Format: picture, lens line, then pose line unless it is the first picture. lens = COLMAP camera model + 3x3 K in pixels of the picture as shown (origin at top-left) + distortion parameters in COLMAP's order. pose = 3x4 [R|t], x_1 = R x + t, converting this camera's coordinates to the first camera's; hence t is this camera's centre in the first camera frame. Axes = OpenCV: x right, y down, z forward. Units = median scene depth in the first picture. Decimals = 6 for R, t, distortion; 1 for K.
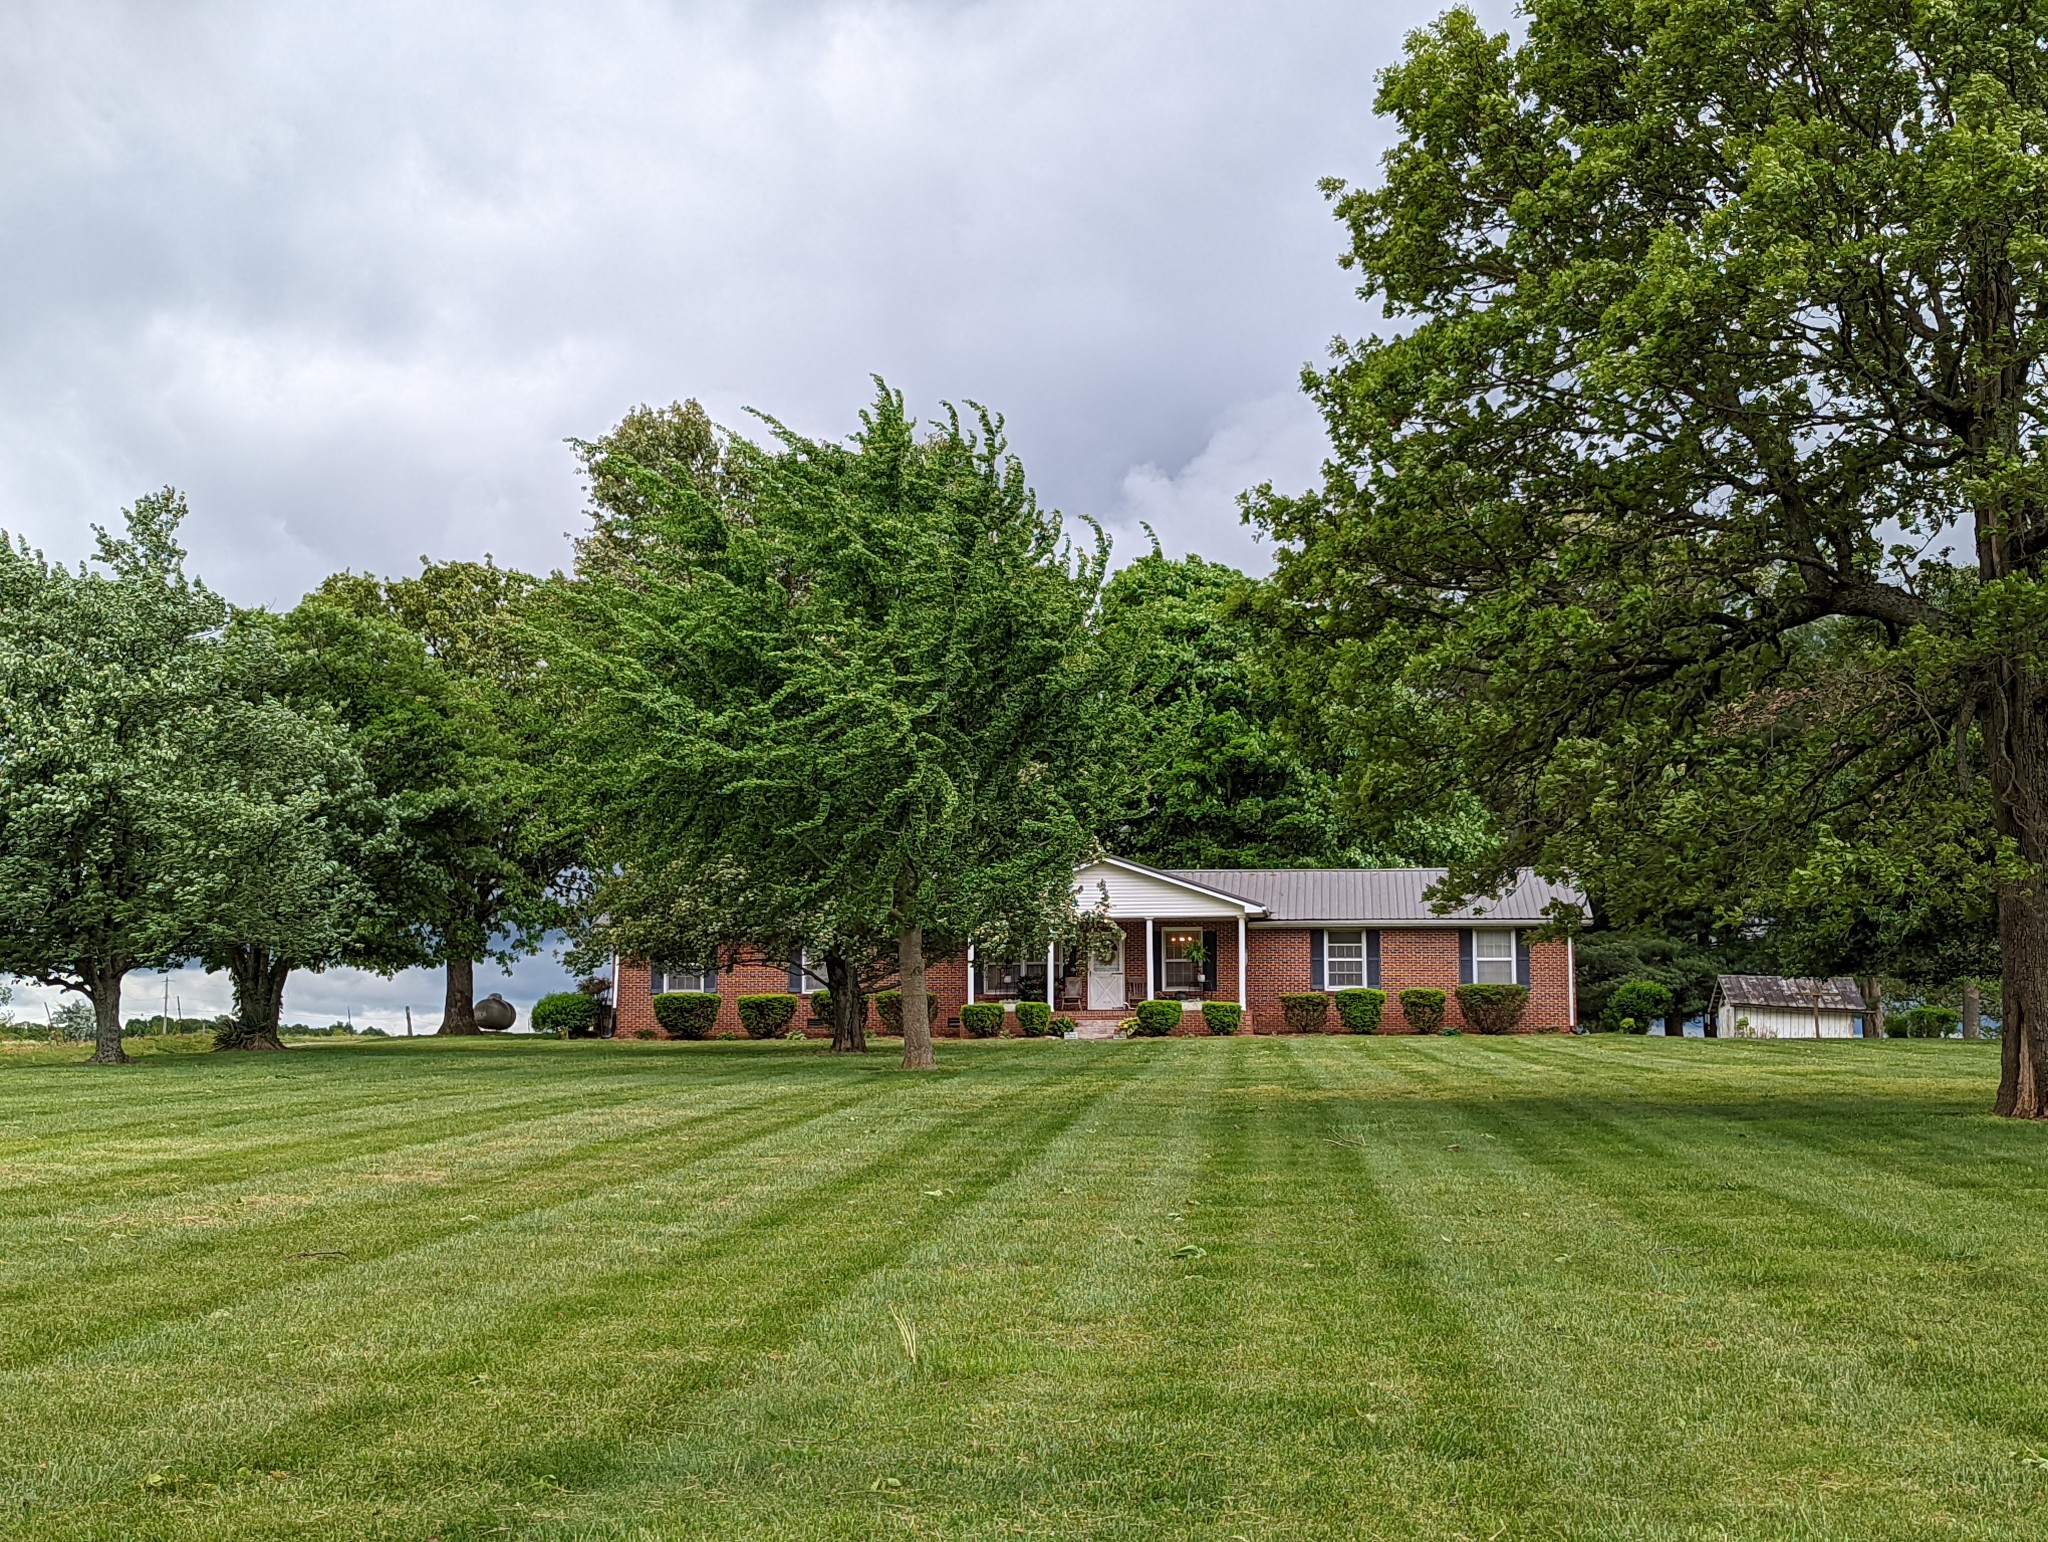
lens RADIAL K [[3578.8, 0, 1013.7], [0, 3578.8, 779.8], [0, 0, 1]] dist [0.185719, 0.000000]
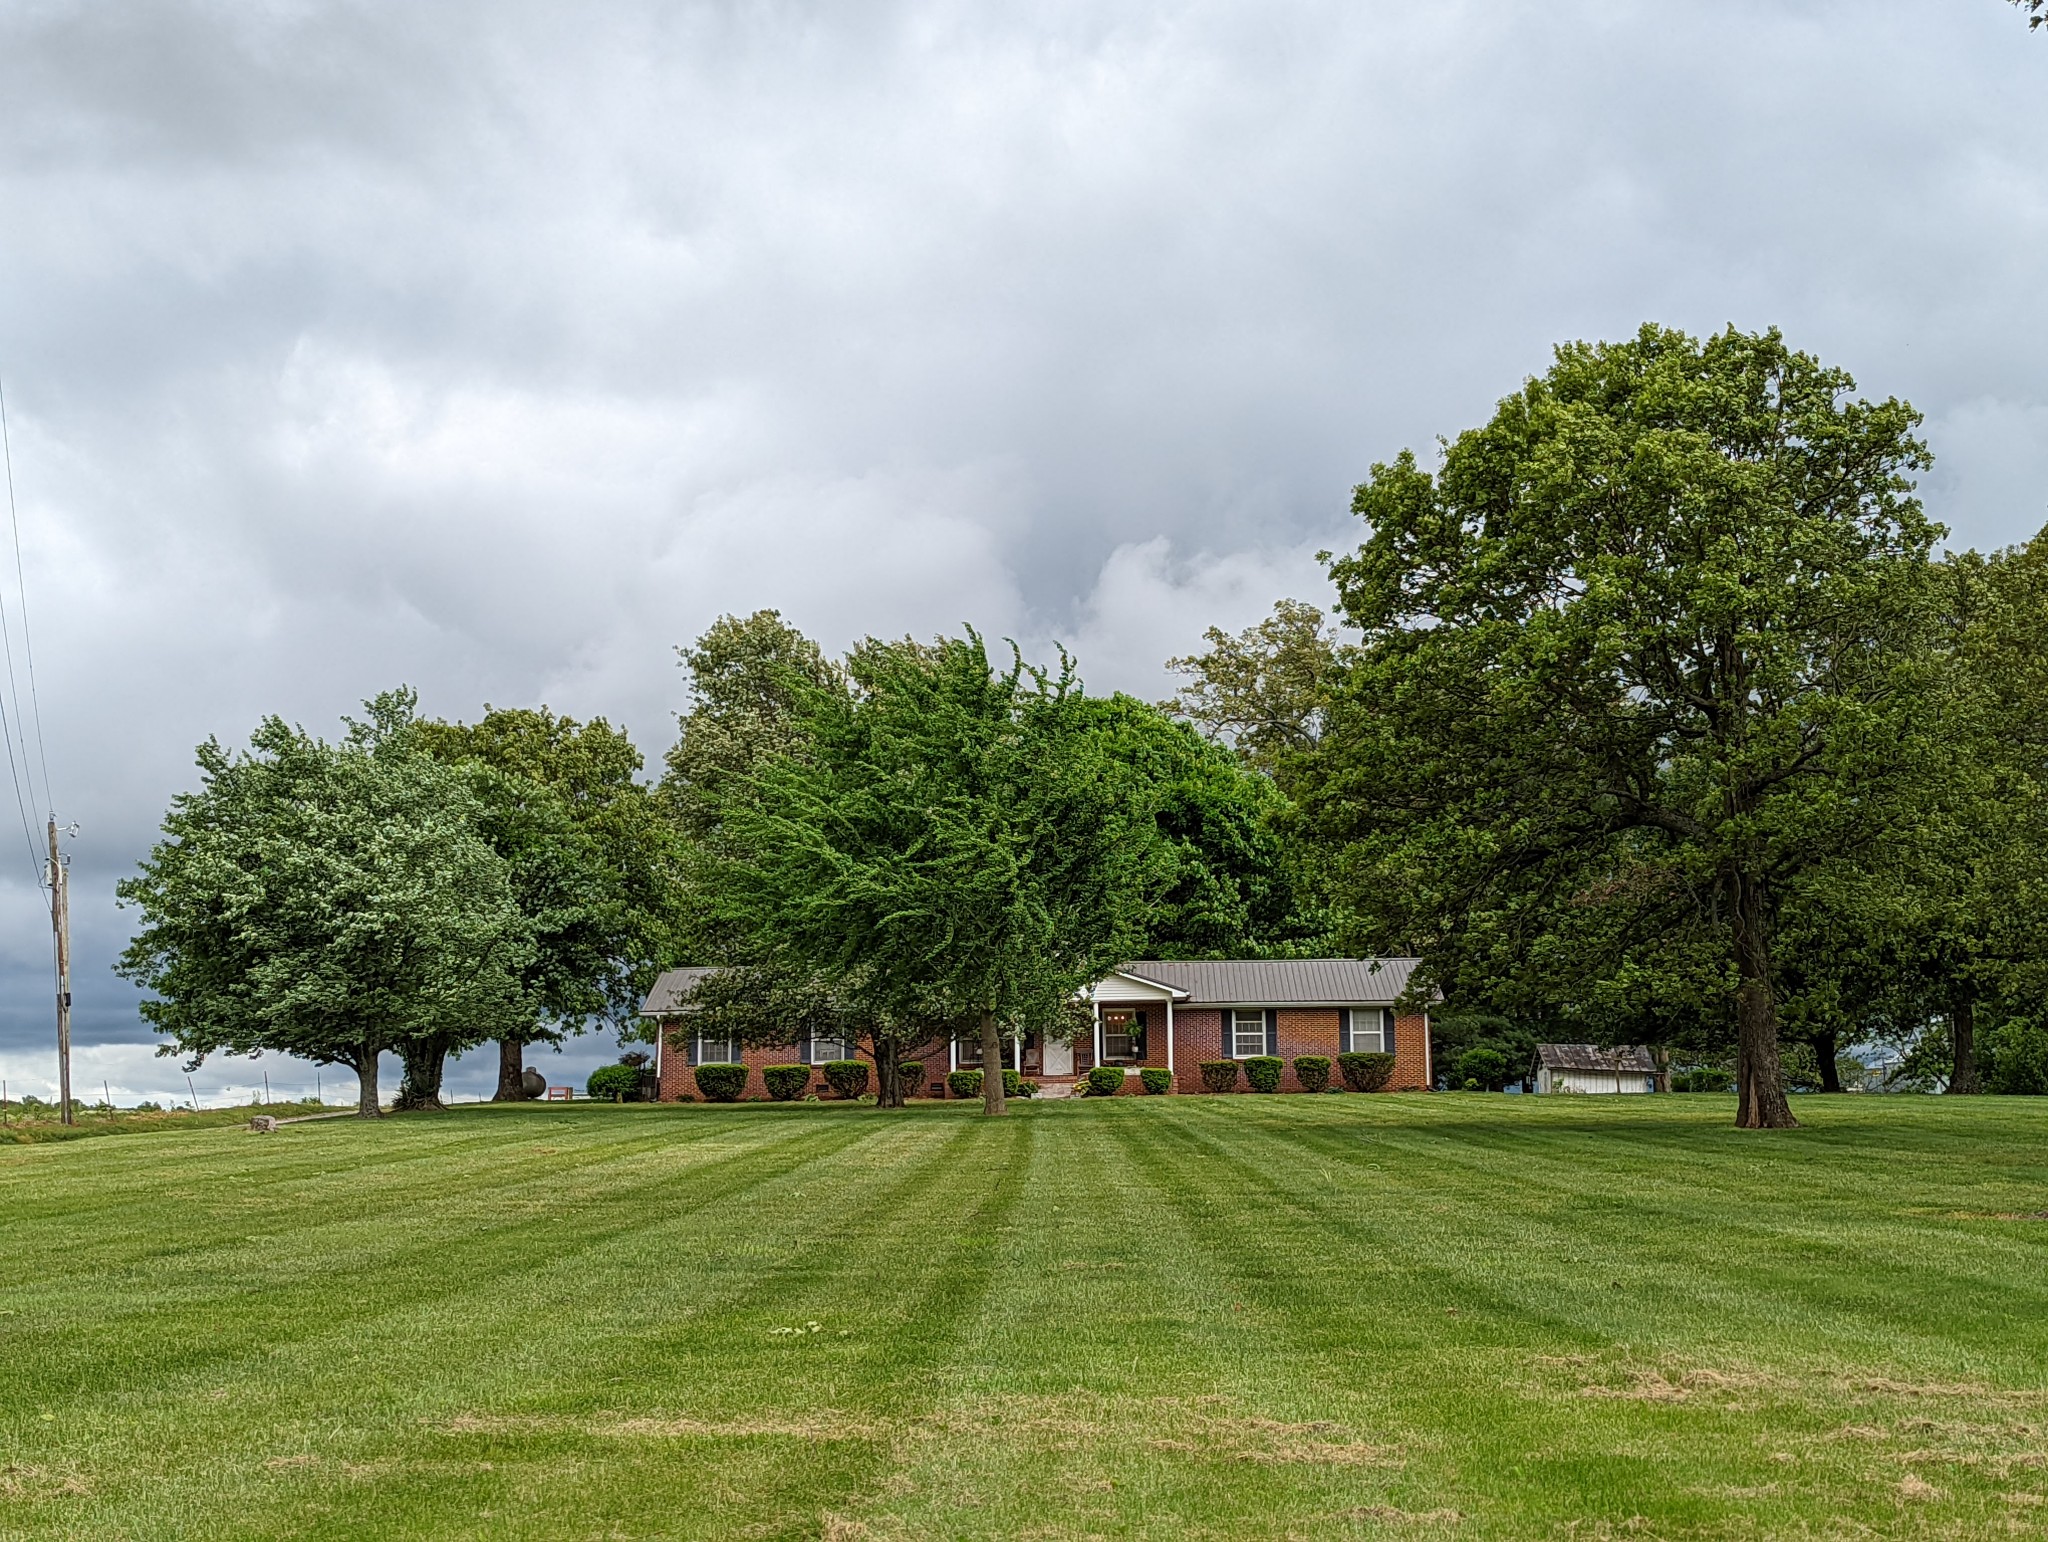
lens RADIAL K [[3328.3, 0, 1038.8], [0, 3328.3, 777.0], [0, 0, 1]] dist [0.152451, 0.000000]
pose [[0.998746, -0.003092, 0.049959, -0.040241], [0.004432, 0.999633, -0.026733, -0.009131], [-0.049858, 0.026921, 0.998393, -0.168513]]
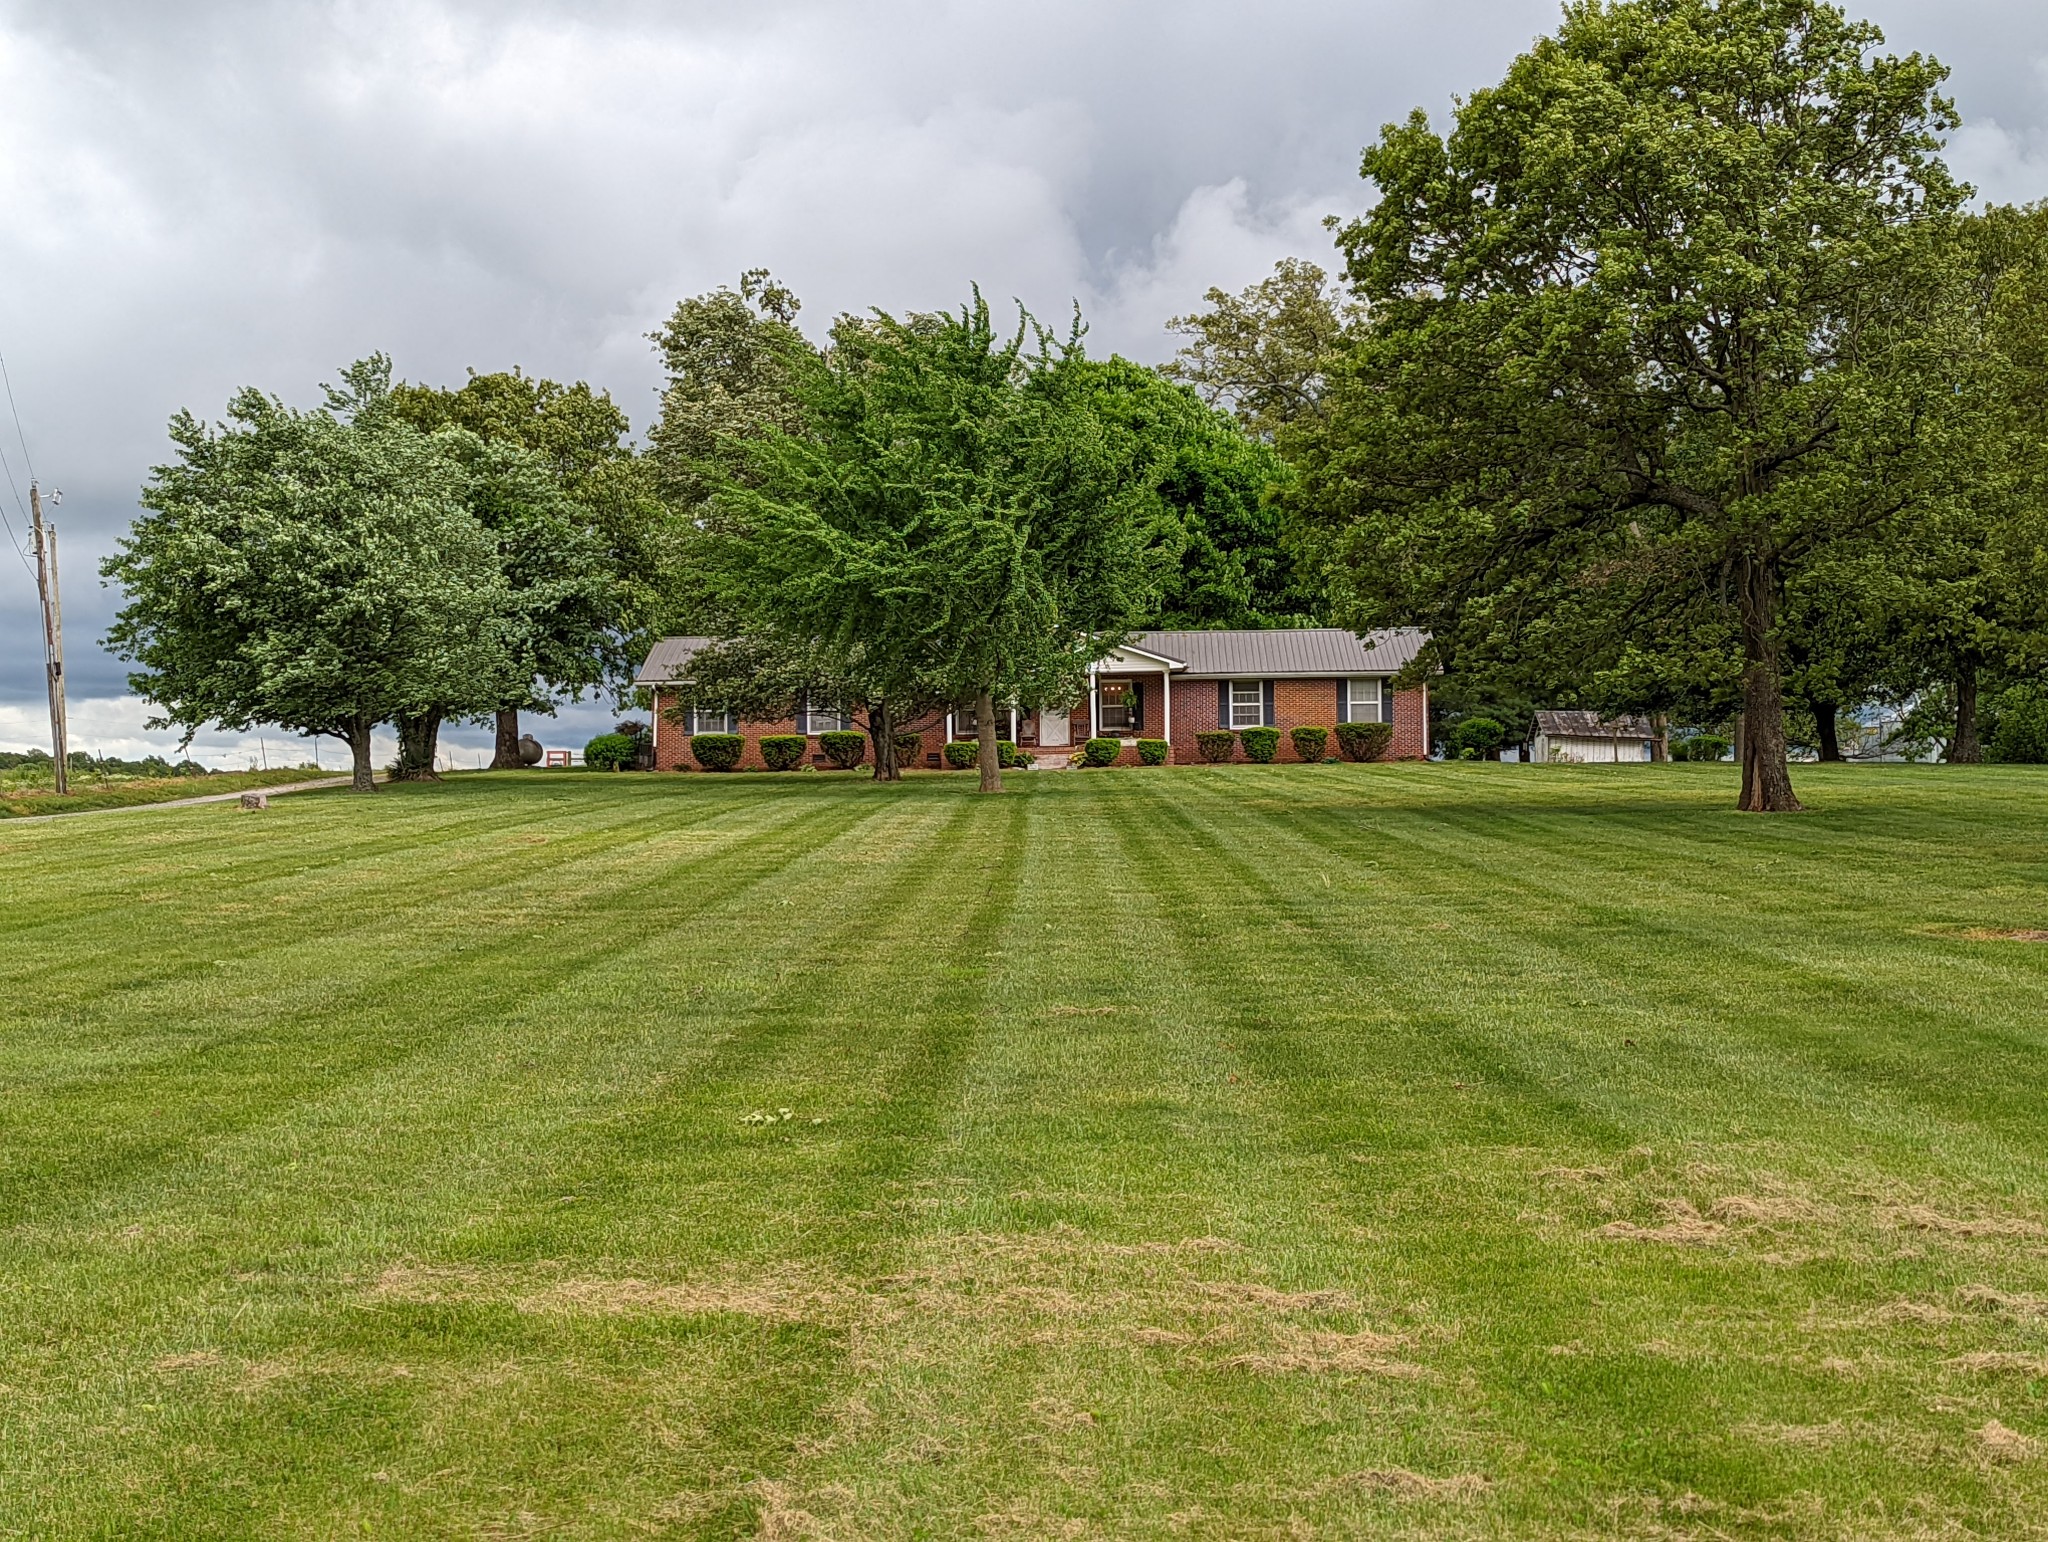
lens RADIAL K [[3328.3, 0, 1022.8], [0, 3328.3, 820.2], [0, 0, 1]] dist [0.152451, 0.000000]
pose [[0.998943, -0.008411, 0.045192, -0.039395], [0.004410, 0.996118, 0.087913, -0.012376], [-0.045756, -0.087621, 0.995102, -0.160375]]
